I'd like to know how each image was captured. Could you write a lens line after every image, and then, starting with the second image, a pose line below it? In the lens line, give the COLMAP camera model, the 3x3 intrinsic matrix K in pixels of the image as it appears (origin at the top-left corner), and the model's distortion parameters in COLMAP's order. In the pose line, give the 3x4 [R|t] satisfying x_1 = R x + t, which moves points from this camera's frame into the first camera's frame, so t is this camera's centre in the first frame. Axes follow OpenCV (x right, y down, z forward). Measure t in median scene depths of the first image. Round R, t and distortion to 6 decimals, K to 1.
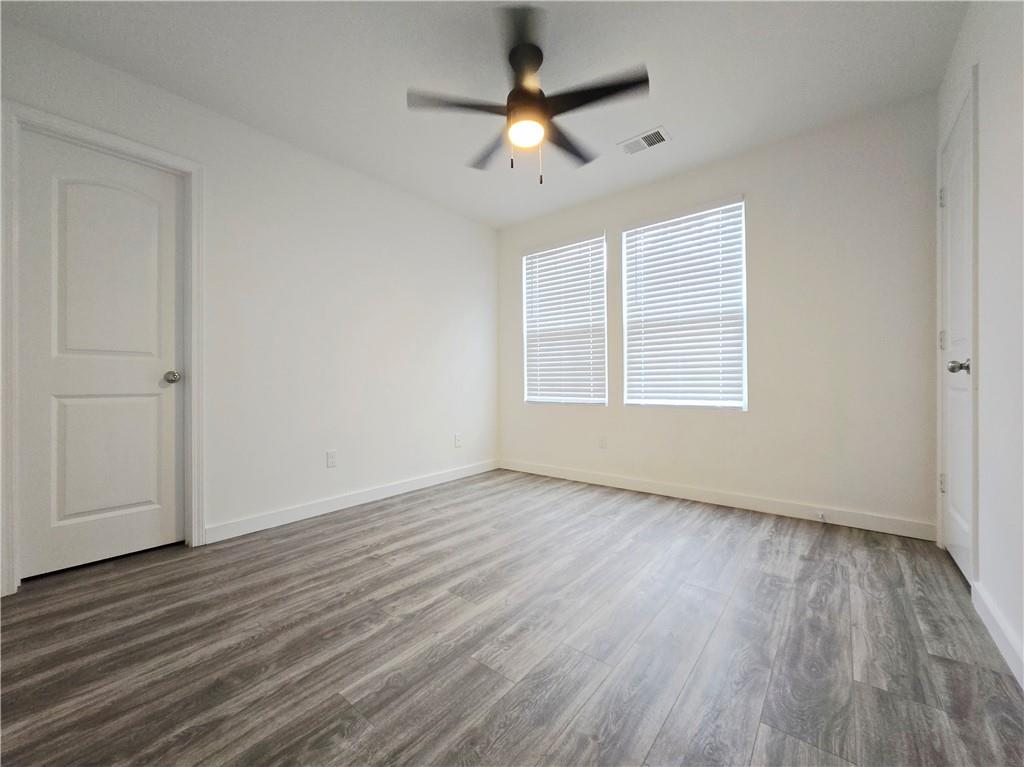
lens RADIAL K [[411.6, 0, 511.5], [0, 411.6, 379.2], [0, 0, 1]] dist [0.002165, -0.000762]
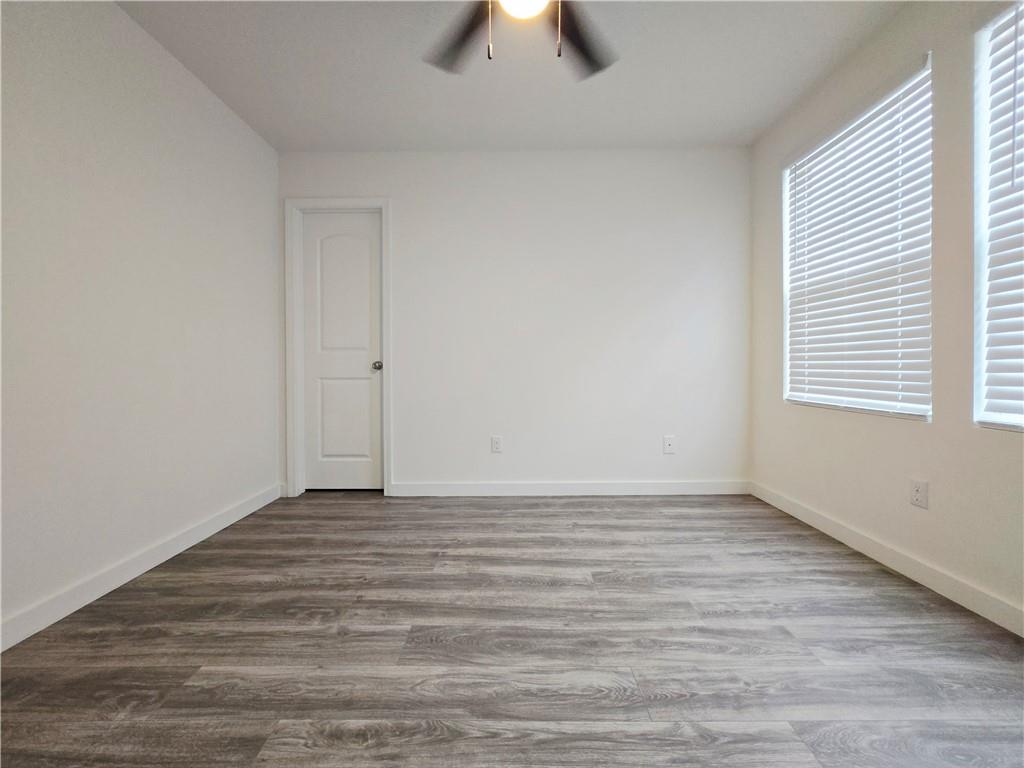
lens RADIAL K [[403.7, 0, 511.8], [0, 403.7, 371.9], [0, 0, 1]] dist [-0.000587, 0.000139]
pose [[0.623885, 0.014891, -0.781374, 0.475725], [0.007177, 0.999667, 0.024782, -0.014080], [0.781483, -0.021069, 0.623570, 0.528794]]
